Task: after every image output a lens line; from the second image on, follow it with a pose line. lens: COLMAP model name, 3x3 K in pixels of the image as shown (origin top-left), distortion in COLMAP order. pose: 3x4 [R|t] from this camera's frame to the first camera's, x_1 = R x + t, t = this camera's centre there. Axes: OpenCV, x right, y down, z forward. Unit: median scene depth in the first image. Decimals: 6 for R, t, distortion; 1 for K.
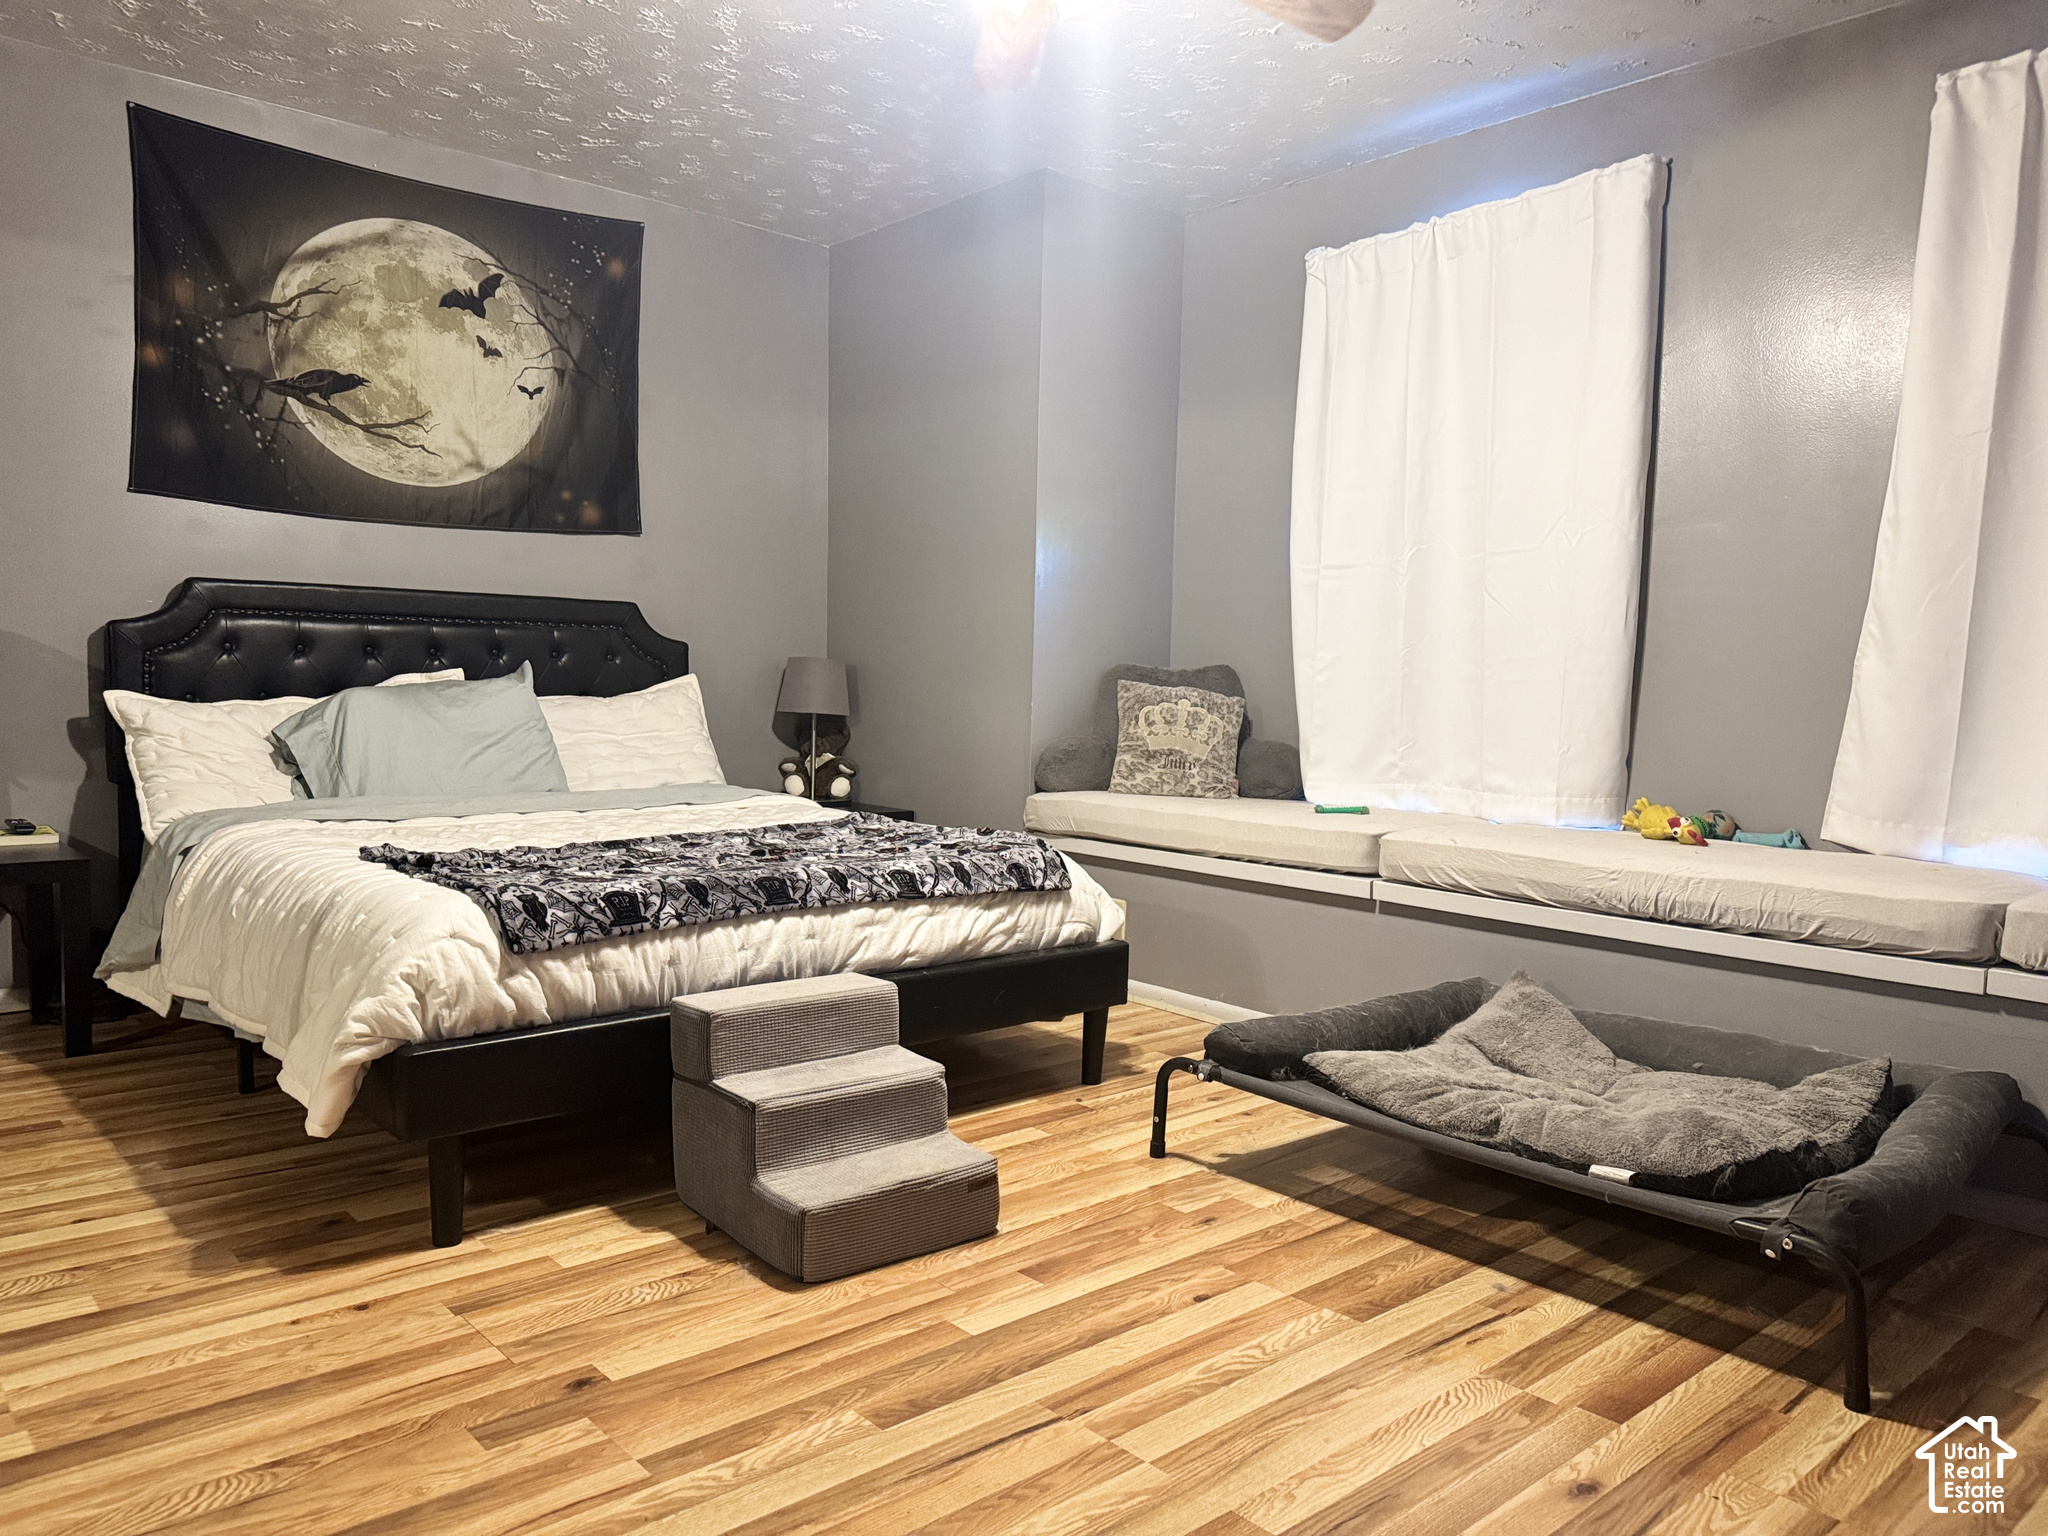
lens RADIAL K [[1455.1, 0, 1024.0], [0, 1455.1, 768.0], [0, 0, 1]] dist [0.038591, -0.059071]
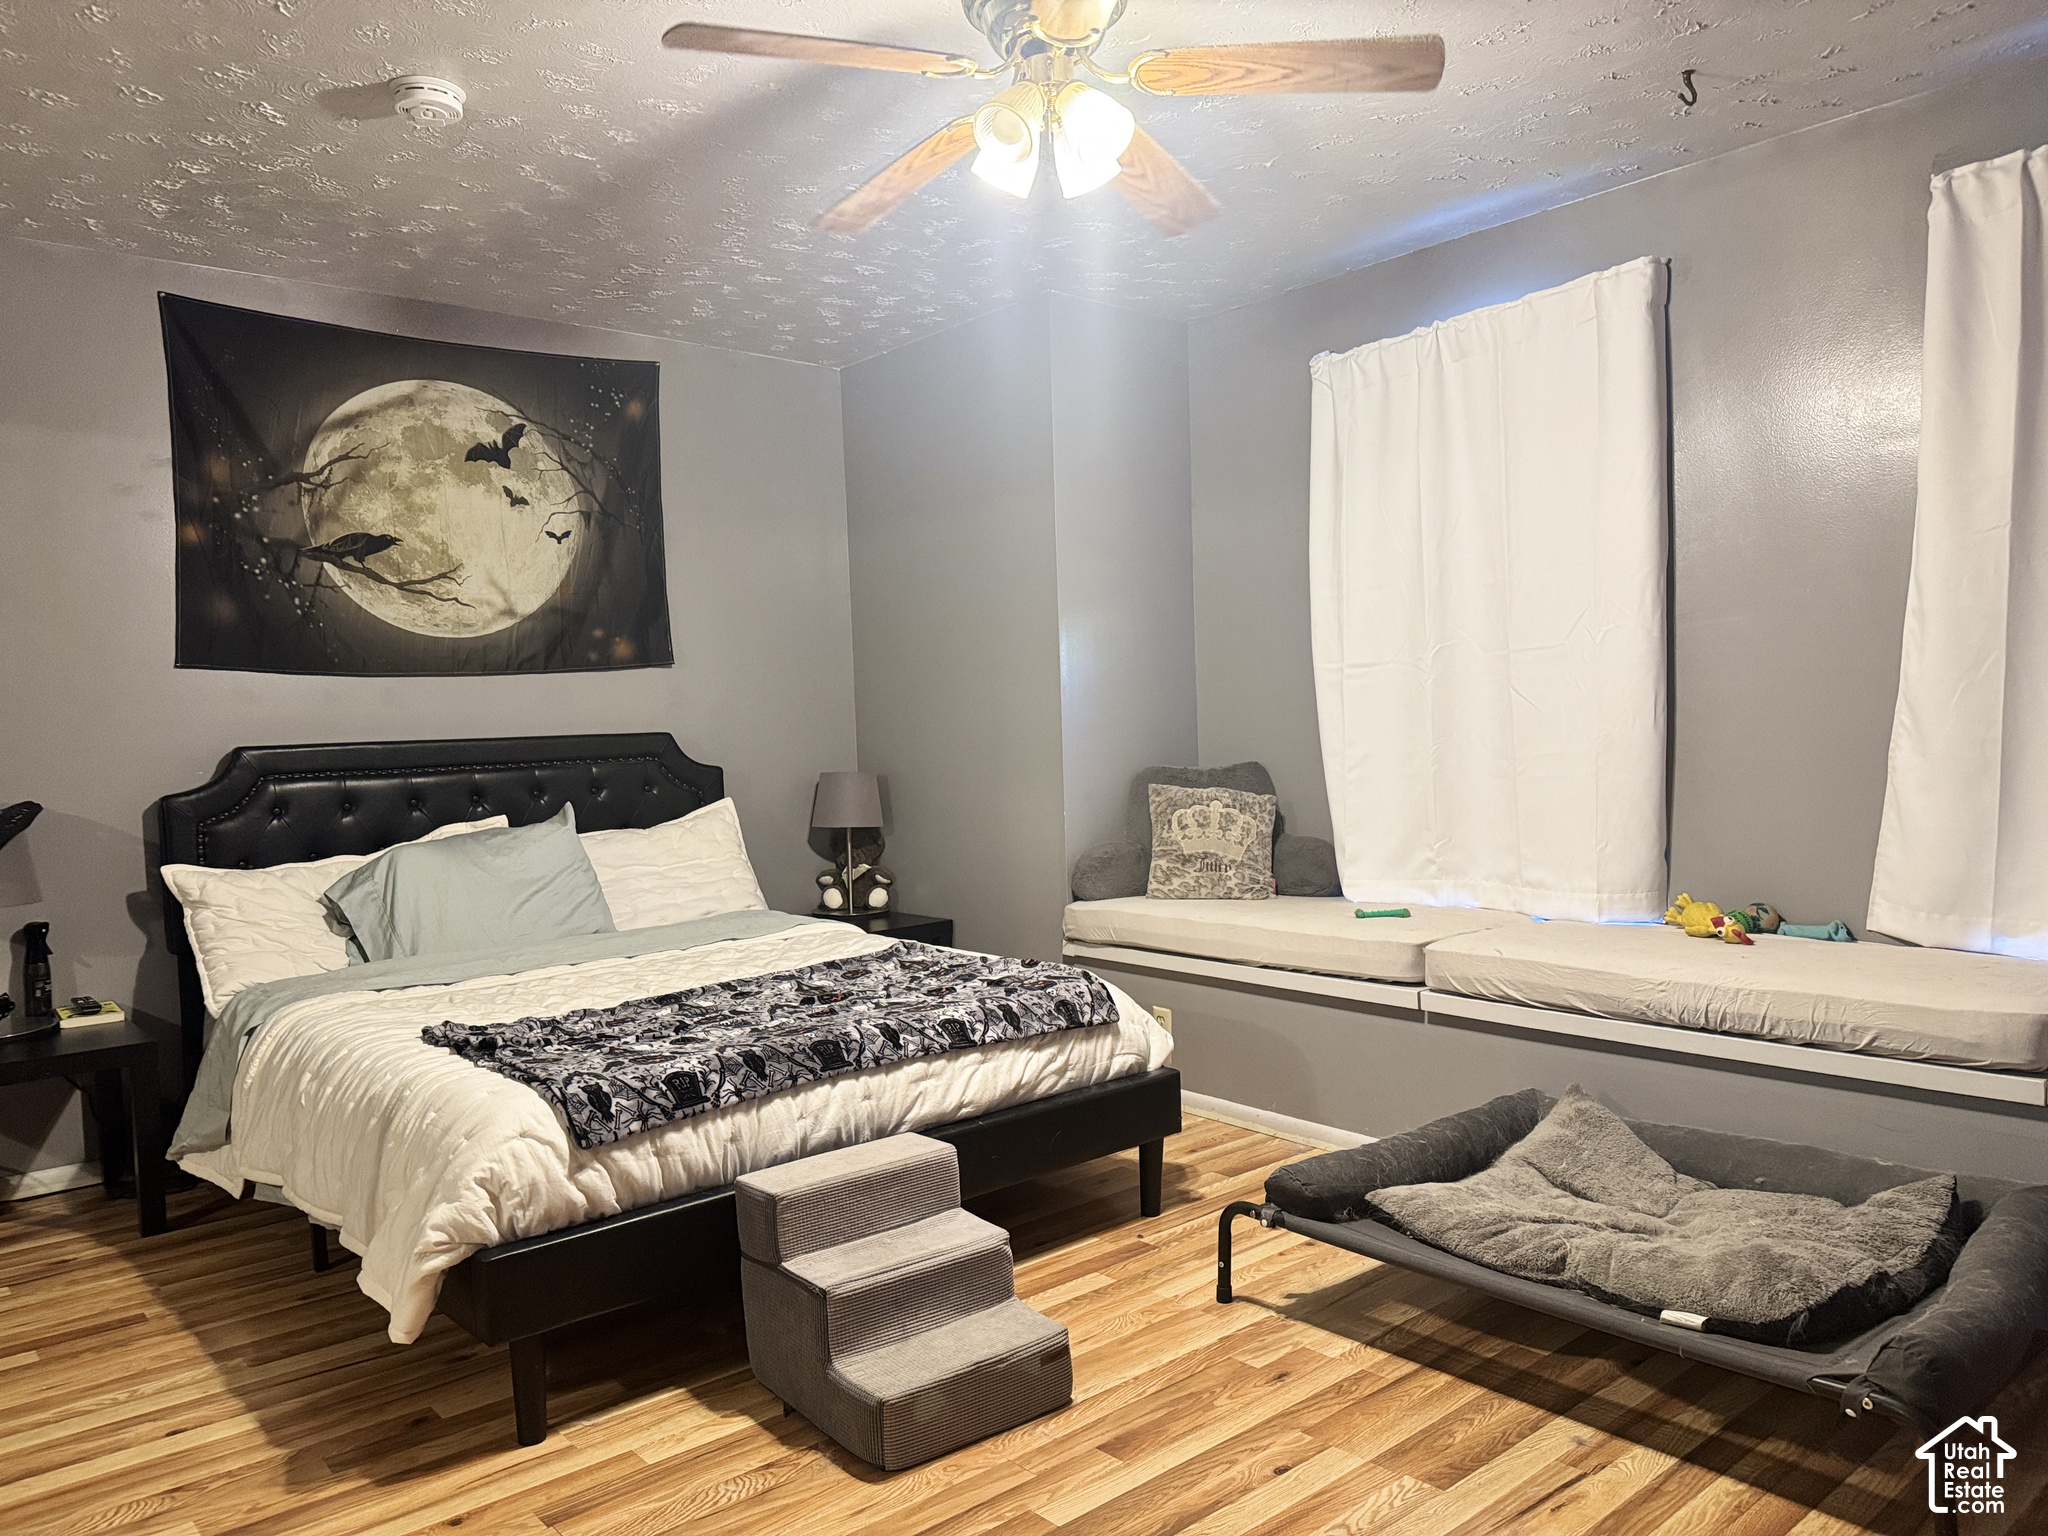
lens RADIAL K [[1455.7, 0, 1015.4], [0, 1455.7, 771.8], [0, 0, 1]] dist [0.037988, -0.061686]
pose [[0.998157, -0.057116, -0.020480, -0.009124], [0.056608, 0.998093, -0.024597, -0.071230], [0.021846, 0.023392, 0.999488, -0.013547]]
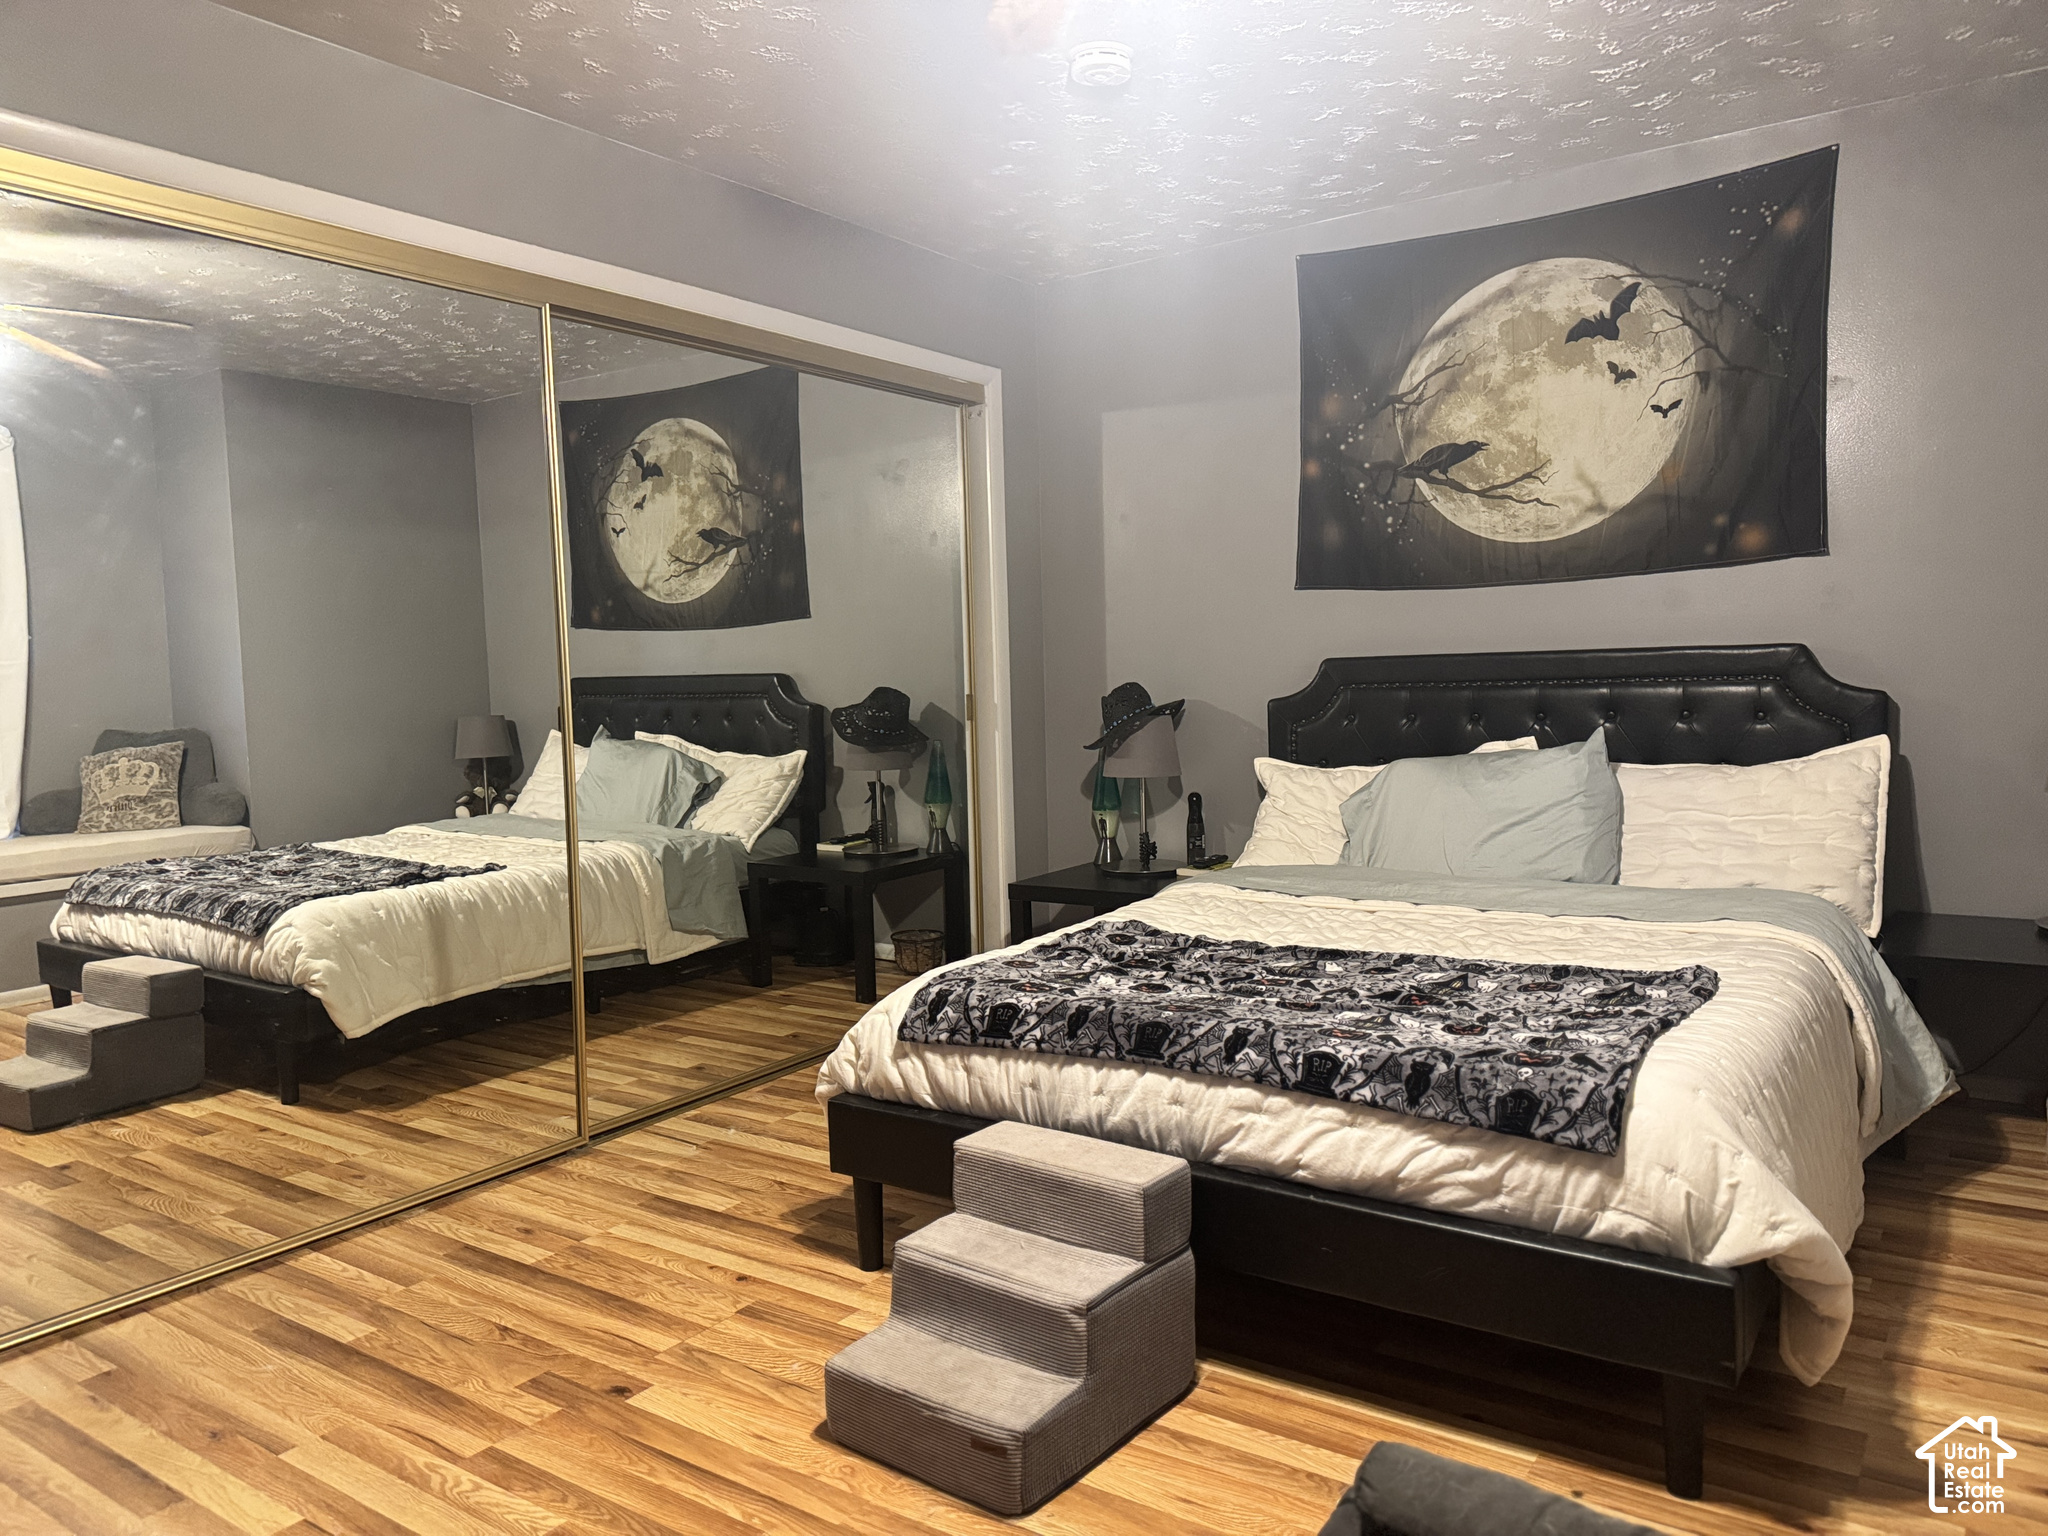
lens RADIAL K [[1409.9, 0, 1019.9], [0, 1409.9, 758.7], [0, 0, 1]] dist [0.187942, -0.386983]
pose [[0.230474, 0.037541, -0.972354, 0.581952], [-0.023844, 0.999173, 0.032925, -0.102819], [0.972786, 0.015596, 0.231179, 0.635199]]
